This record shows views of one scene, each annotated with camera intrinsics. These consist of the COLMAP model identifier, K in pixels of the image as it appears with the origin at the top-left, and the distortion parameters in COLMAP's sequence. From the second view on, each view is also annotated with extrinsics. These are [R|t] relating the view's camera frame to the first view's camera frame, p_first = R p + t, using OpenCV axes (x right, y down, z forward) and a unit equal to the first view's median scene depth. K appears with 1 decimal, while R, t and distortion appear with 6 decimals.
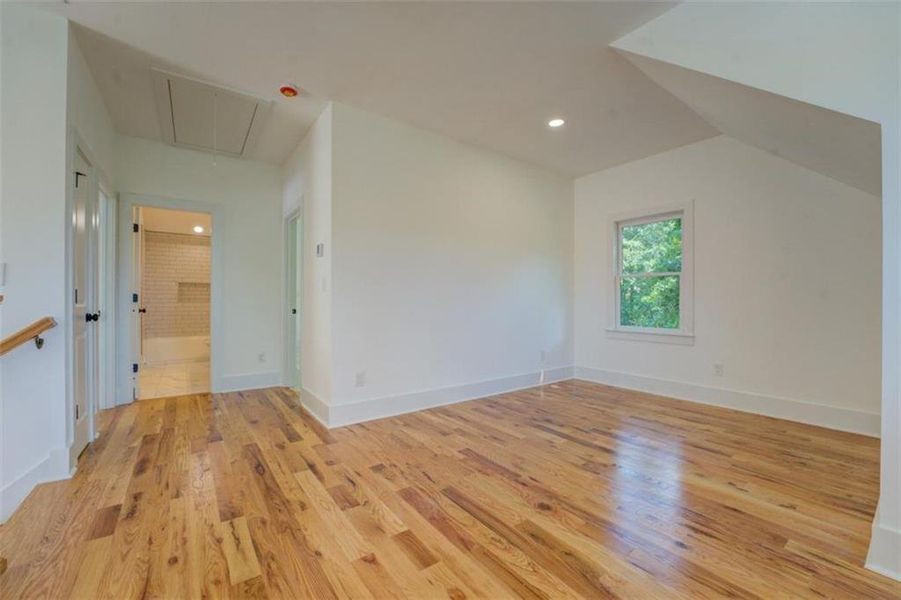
lens RADIAL K [[369.4, 0, 450.5], [0, 369.4, 300.0], [0, 0, 1]] dist [-0.021456, 0.000002]
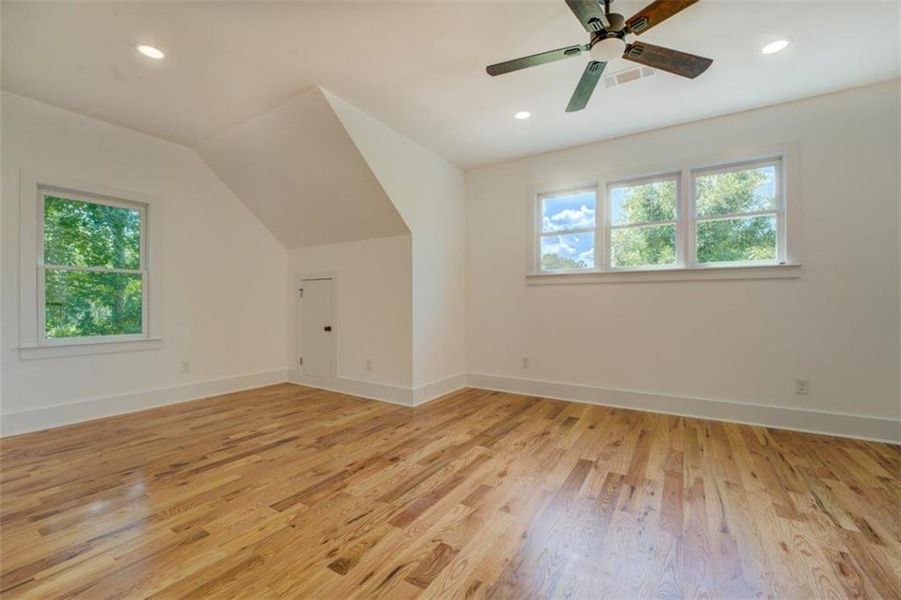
lens RADIAL K [[369.4, 0, 450.5], [0, 369.4, 300.0], [0, 0, 1]] dist [-0.021456, 0.000002]
pose [[-0.363615, 0.004015, 0.931541, -0.959213], [-0.000624, 0.999989, -0.004553, -0.001381], [-0.931549, -0.002237, -0.363608, 1.182536]]
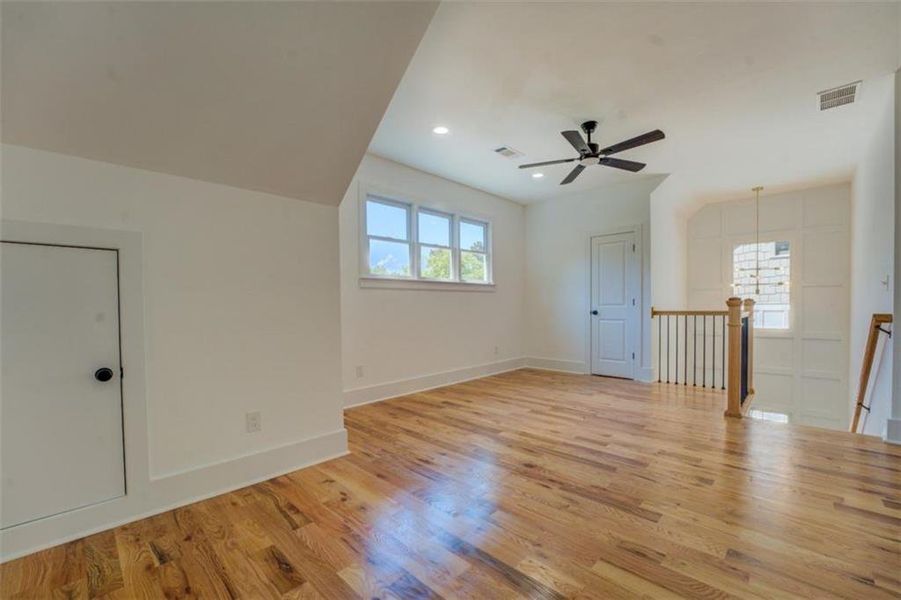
lens RADIAL K [[369.4, 0, 450.5], [0, 369.4, 300.0], [0, 0, 1]] dist [-0.021456, 0.000002]
pose [[-0.987154, 0.005838, -0.159663, 0.663792], [0.008643, 0.999820, -0.016874, 0.005538], [0.159536, -0.018037, -0.987027, 2.037842]]
